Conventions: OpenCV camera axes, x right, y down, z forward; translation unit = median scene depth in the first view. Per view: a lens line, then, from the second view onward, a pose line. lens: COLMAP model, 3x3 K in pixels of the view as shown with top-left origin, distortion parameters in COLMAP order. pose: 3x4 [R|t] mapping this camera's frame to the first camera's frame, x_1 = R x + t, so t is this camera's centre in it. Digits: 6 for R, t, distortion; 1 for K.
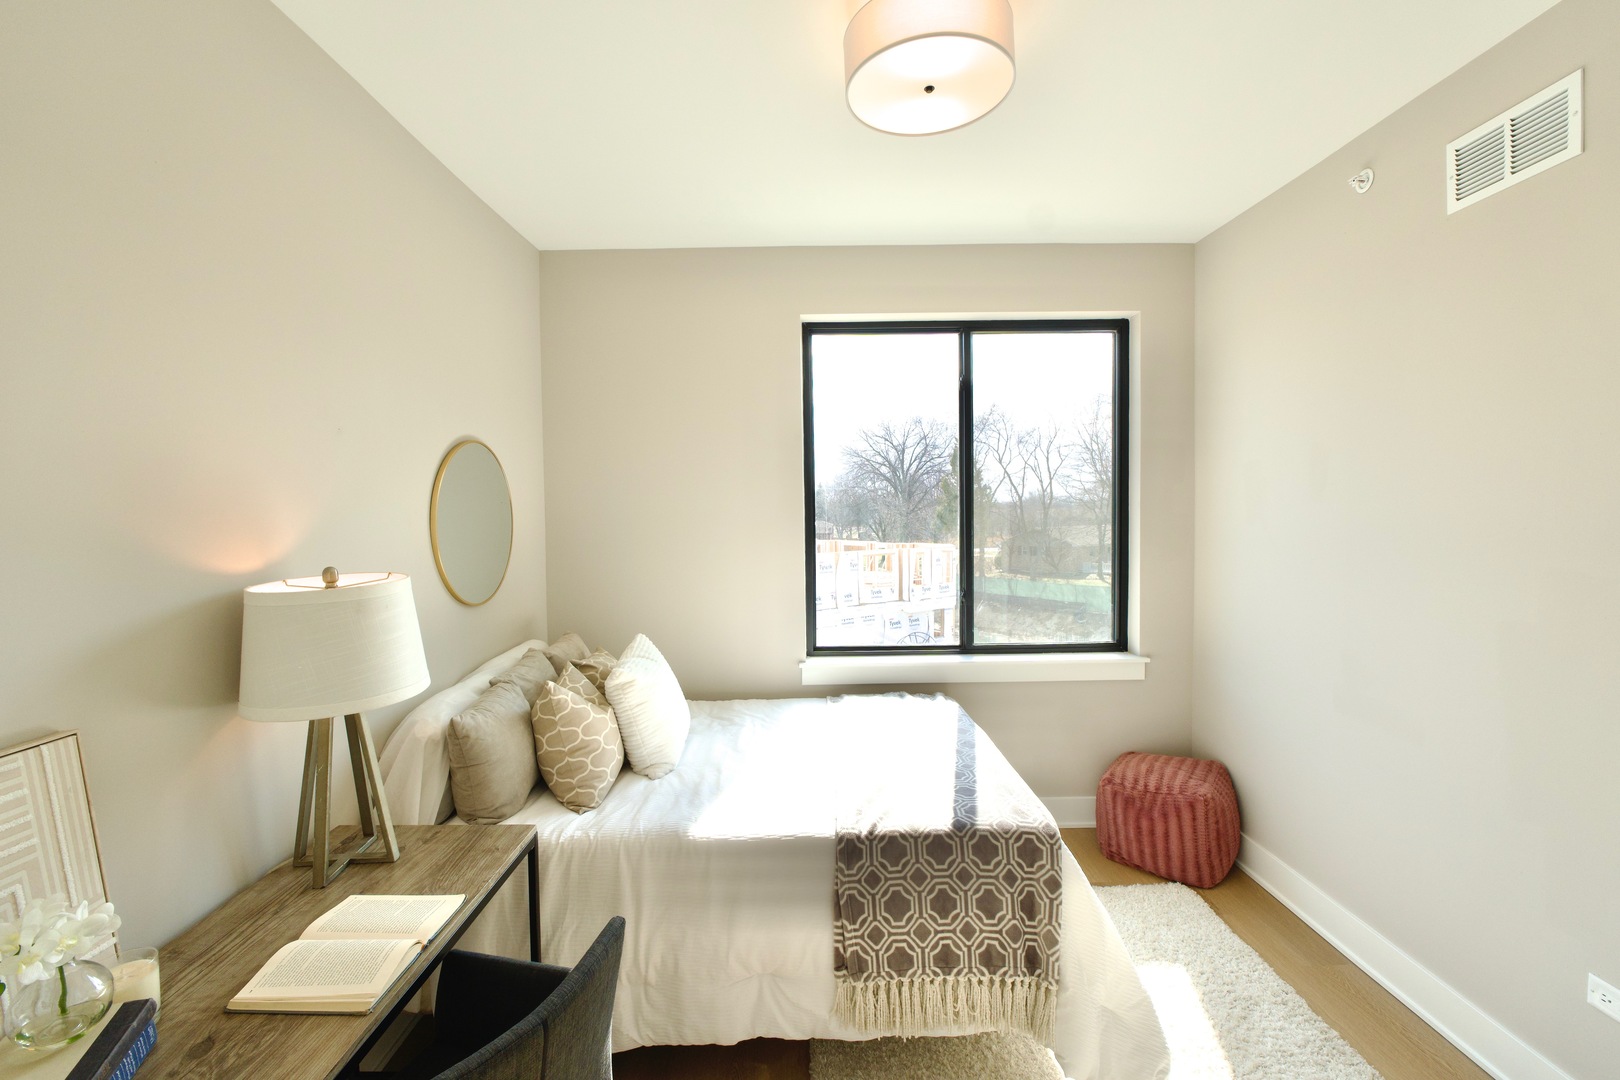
lens RADIAL K [[695.7, 0, 795.4], [0, 695.7, 535.9], [0, 0, 1]] dist [0.000757, -0.000095]
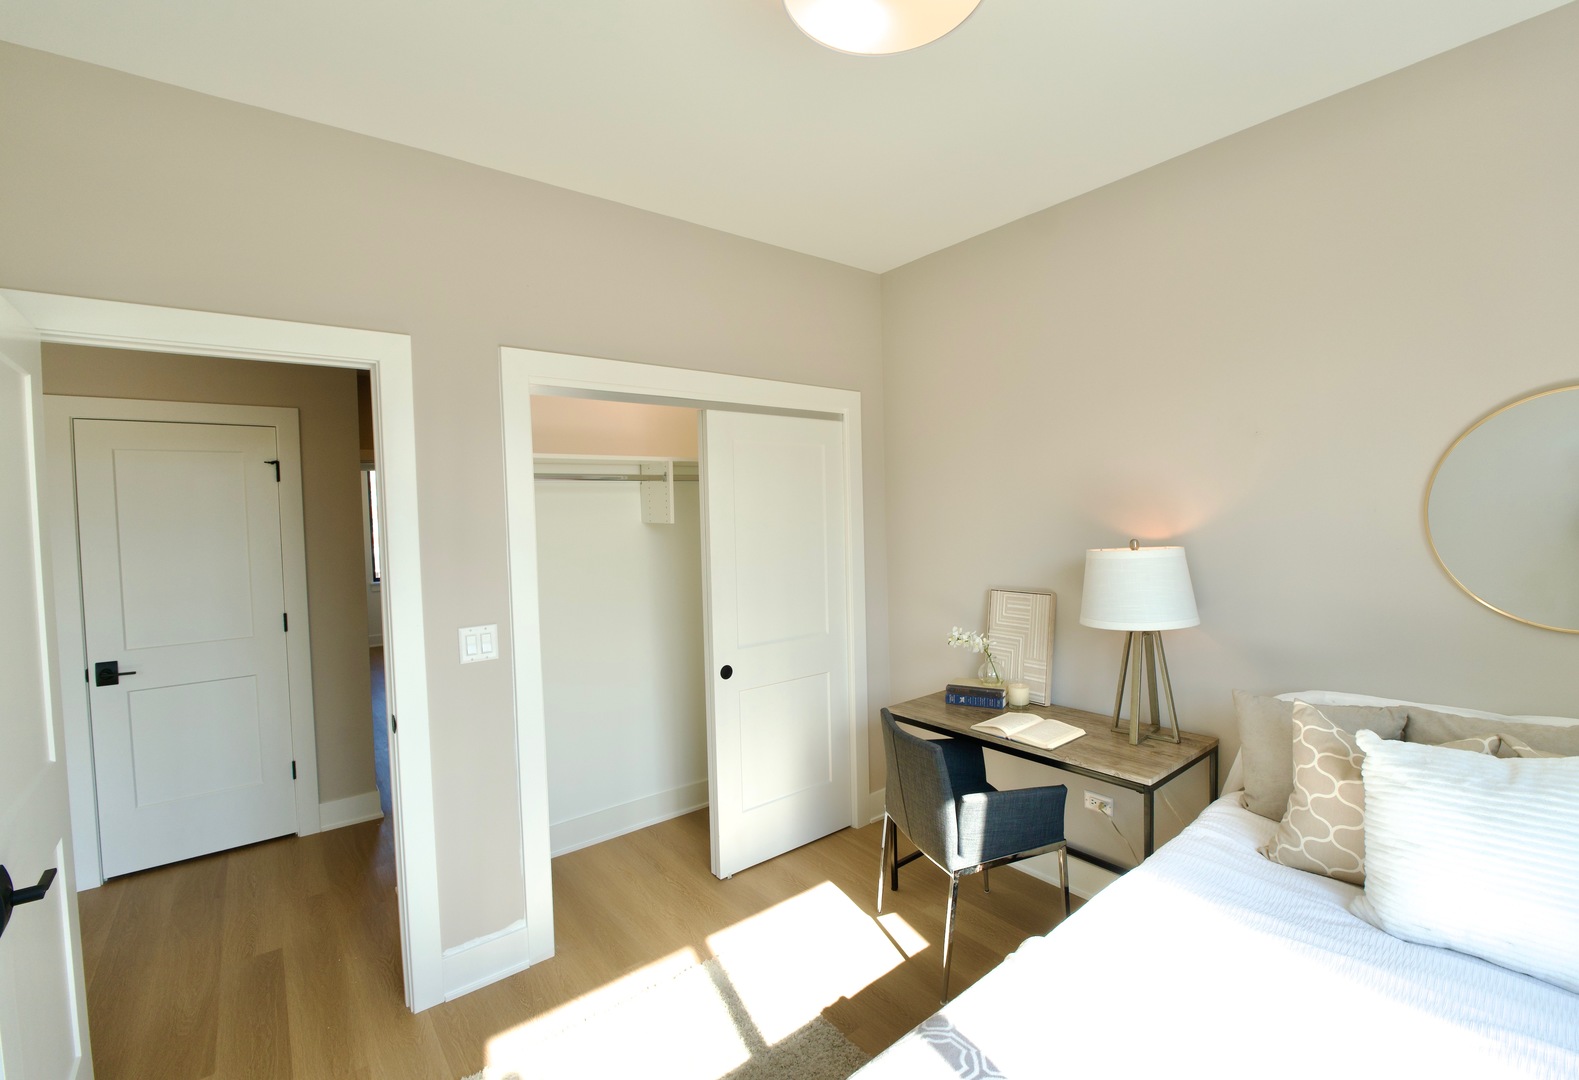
lens RADIAL K [[678.7, 0, 789.5], [0, 678.7, 540.0], [0, 0, 1]] dist [0.000050, 0.000005]
pose [[-0.790667, 0.059714, -0.609327, 0.839599], [0.017216, 0.997007, 0.075367, -0.075883], [0.612004, 0.049100, -0.789329, 1.698724]]
